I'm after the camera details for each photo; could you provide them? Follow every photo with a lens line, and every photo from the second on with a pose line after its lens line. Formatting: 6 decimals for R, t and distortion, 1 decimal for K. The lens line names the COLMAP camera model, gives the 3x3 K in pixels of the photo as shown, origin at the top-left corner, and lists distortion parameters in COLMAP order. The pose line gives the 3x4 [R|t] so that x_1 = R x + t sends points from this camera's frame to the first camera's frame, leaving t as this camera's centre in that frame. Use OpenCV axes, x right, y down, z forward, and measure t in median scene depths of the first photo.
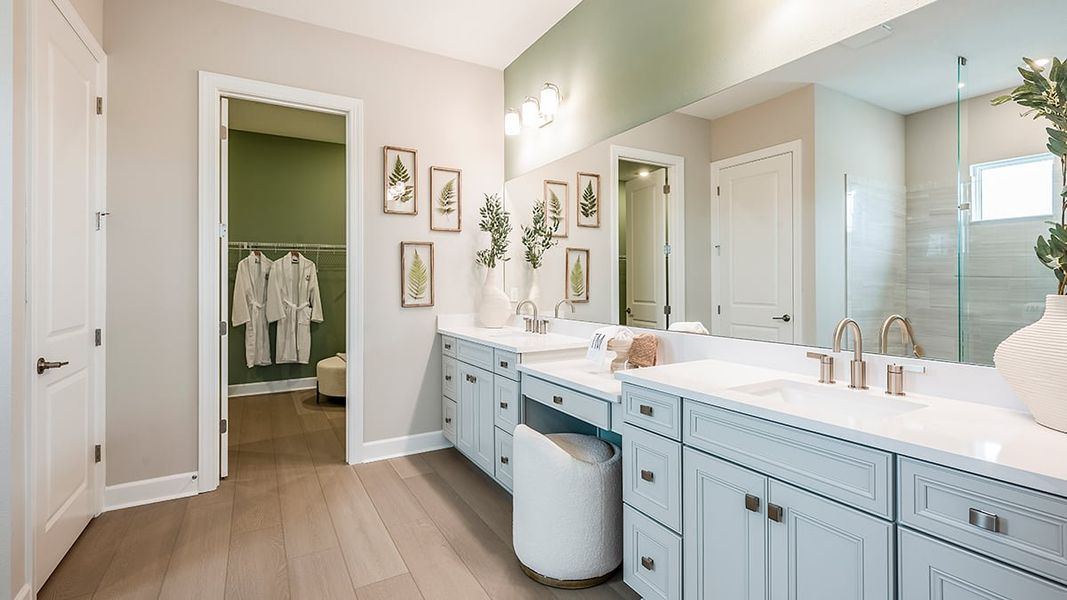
lens RADIAL K [[476.5, 0, 532.6], [0, 476.5, 282.7], [0, 0, 1]] dist [-0.000021, -0.001976]
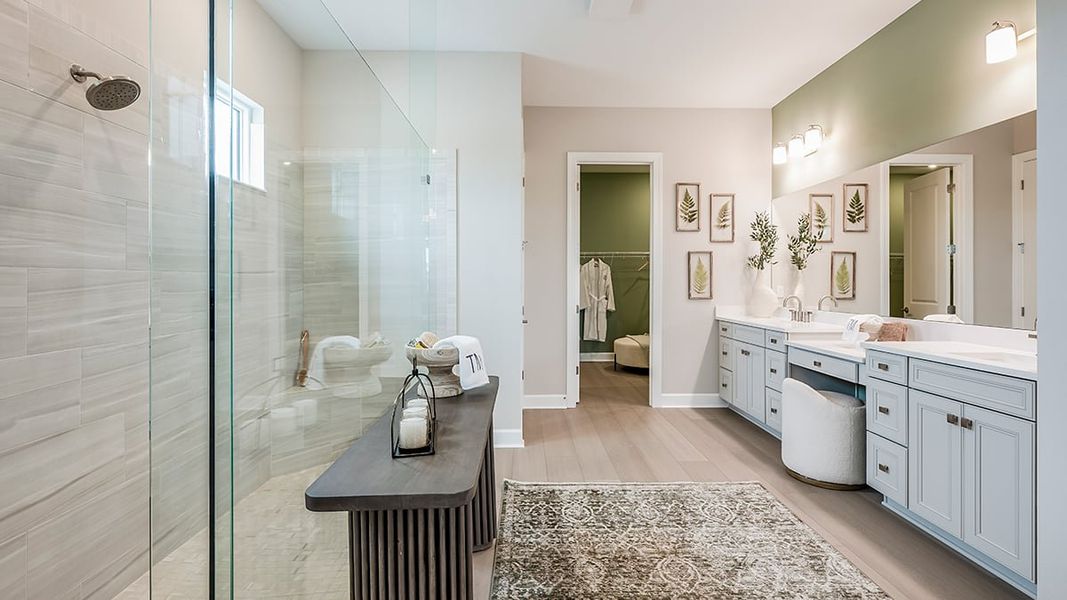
lens RADIAL K [[476.5, 0, 535.9], [0, 476.5, 282.8], [0, 0, 1]] dist [-0.000021, -0.001976]
pose [[0.876260, 0.004540, -0.481818, 0.000328], [-0.002789, 0.999987, 0.004349, -0.000605], [0.481831, -0.002467, 0.876261, -0.408403]]
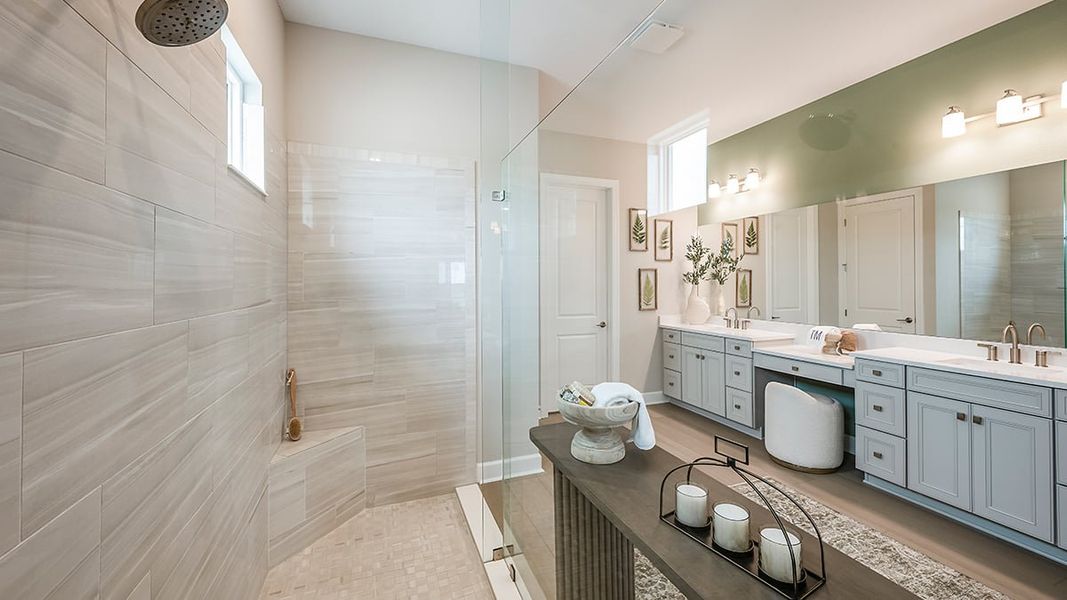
lens RADIAL K [[412.4, 0, 533.7], [0, 412.4, 281.5], [0, 0, 1]] dist [0.001289, -0.000907]
pose [[0.986910, -0.001251, -0.161267, -0.395511], [0.001063, 0.999999, -0.001254, -0.042052], [0.161268, 0.001066, 0.986910, -0.386612]]
